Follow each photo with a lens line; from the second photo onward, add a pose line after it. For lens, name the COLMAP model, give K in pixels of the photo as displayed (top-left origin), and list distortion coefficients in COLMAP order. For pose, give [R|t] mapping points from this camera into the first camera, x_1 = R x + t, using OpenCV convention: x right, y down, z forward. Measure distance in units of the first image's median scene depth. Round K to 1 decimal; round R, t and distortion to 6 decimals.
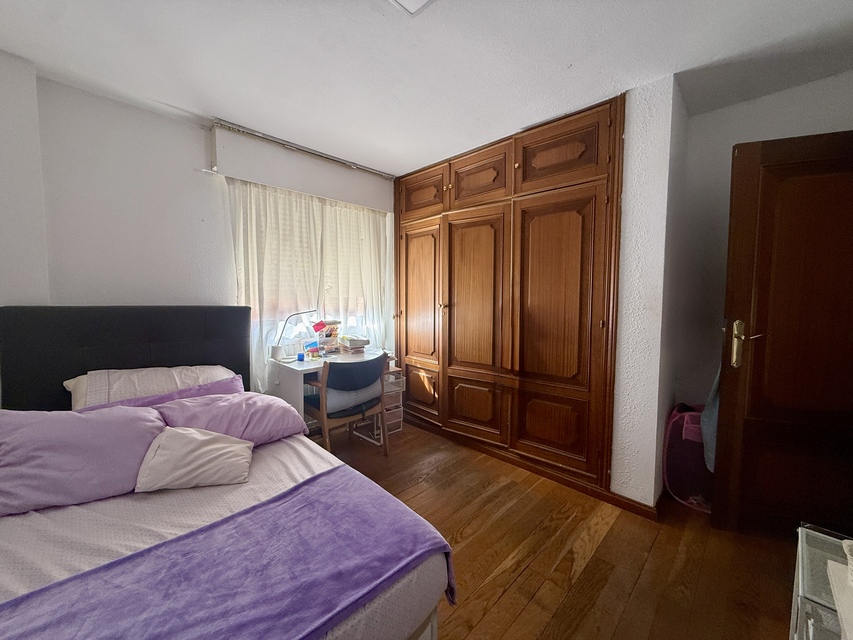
lens RADIAL K [[341.4, 0, 424.5], [0, 341.4, 318.9], [0, 0, 1]] dist [0.001225, 0.000225]
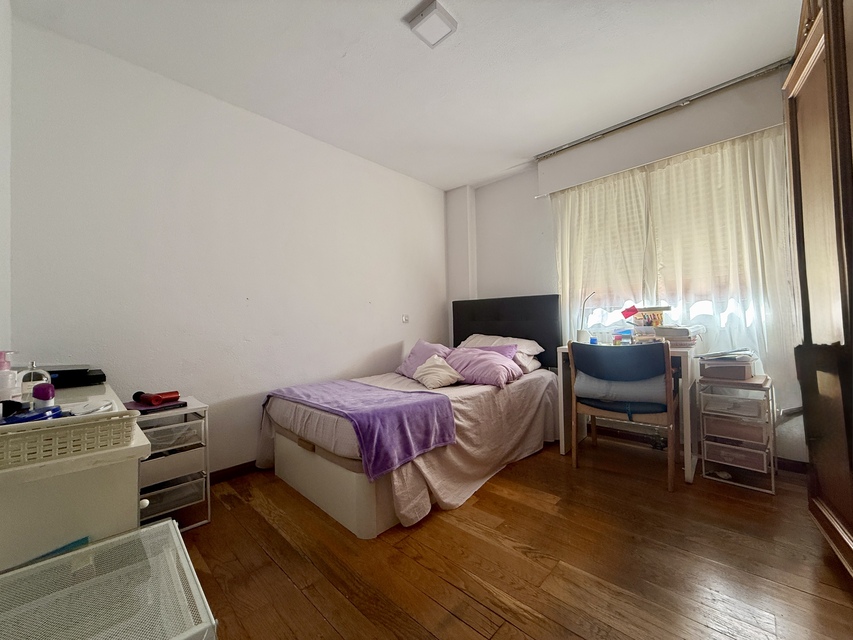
lens RADIAL K [[341.4, 0, 424.5], [0, 341.4, 318.9], [0, 0, 1]] dist [0.001225, 0.000225]
pose [[0.010425, -0.025273, -0.999626, 0.631337], [-0.046346, 0.998594, -0.025730, 0.096288], [0.998871, 0.046597, 0.009239, 0.510362]]
